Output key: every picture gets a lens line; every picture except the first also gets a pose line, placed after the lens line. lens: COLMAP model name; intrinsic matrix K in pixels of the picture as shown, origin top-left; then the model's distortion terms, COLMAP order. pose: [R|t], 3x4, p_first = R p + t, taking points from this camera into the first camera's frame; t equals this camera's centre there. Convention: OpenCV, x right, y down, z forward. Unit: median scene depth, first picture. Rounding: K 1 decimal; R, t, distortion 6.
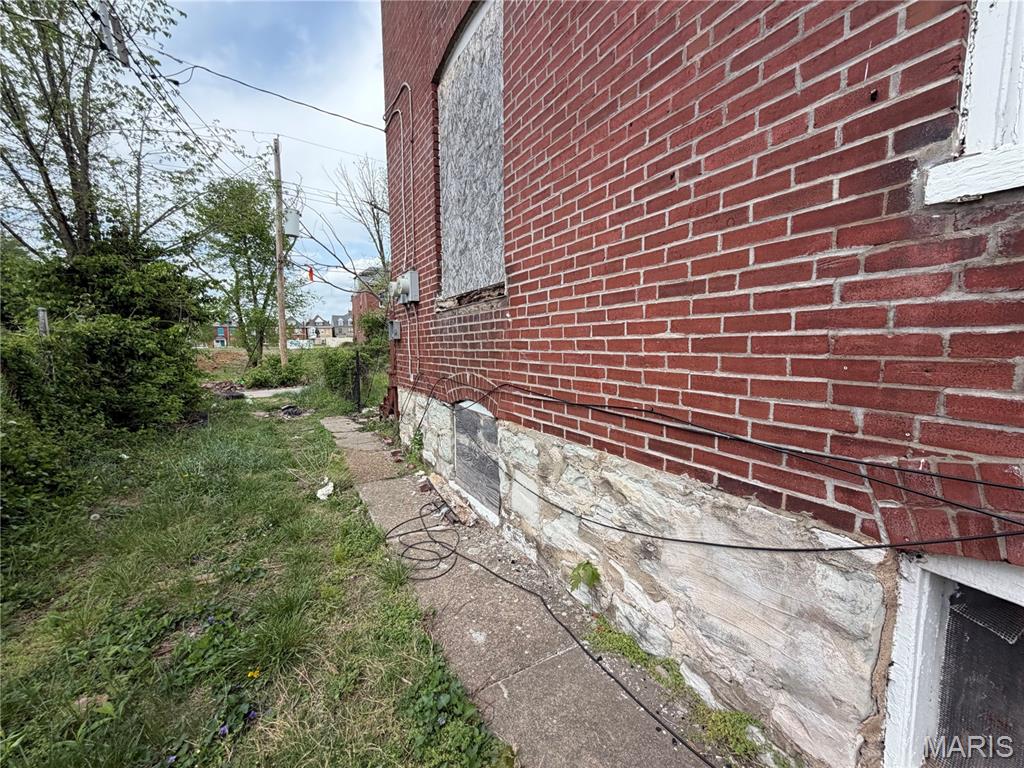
lens RADIAL K [[407.7, 0, 512.0], [0, 407.7, 381.8], [0, 0, 1]] dist [-0.001417, 0.000693]
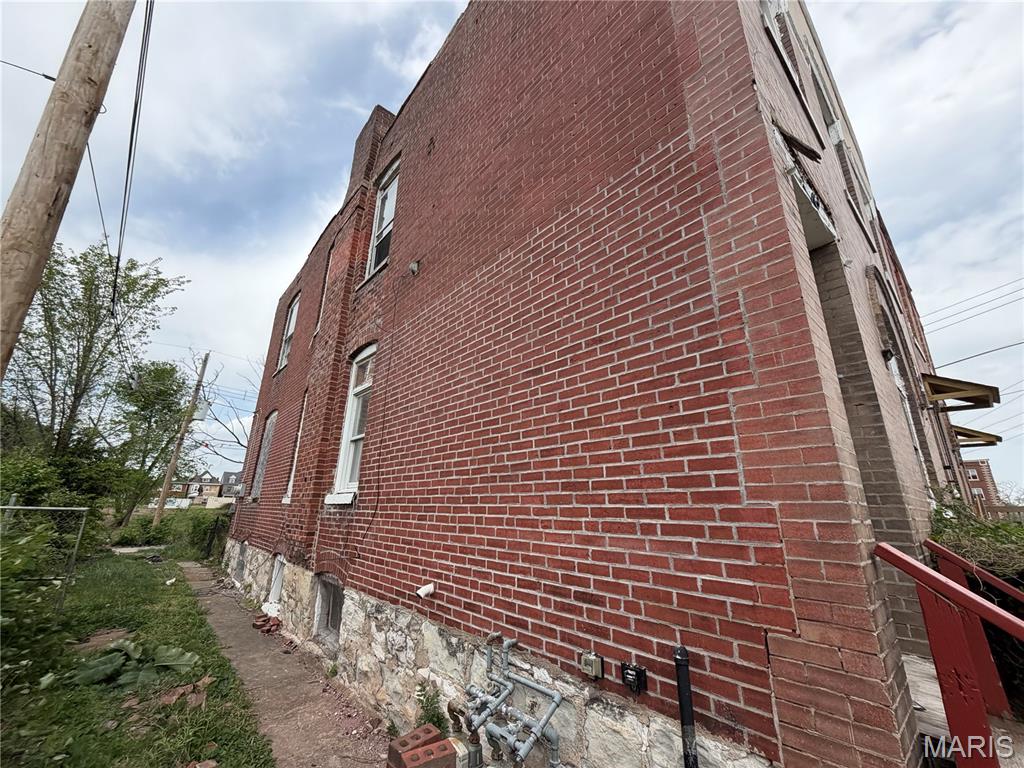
lens RADIAL K [[407.7, 0, 518.4], [0, 407.7, 384.3], [0, 0, 1]] dist [-0.001417, 0.000693]
pose [[0.978550, 0.094351, 0.183134, 0.271563], [-0.016310, 0.921649, -0.387681, 0.028468], [-0.205363, 0.376379, 0.903419, -0.551029]]
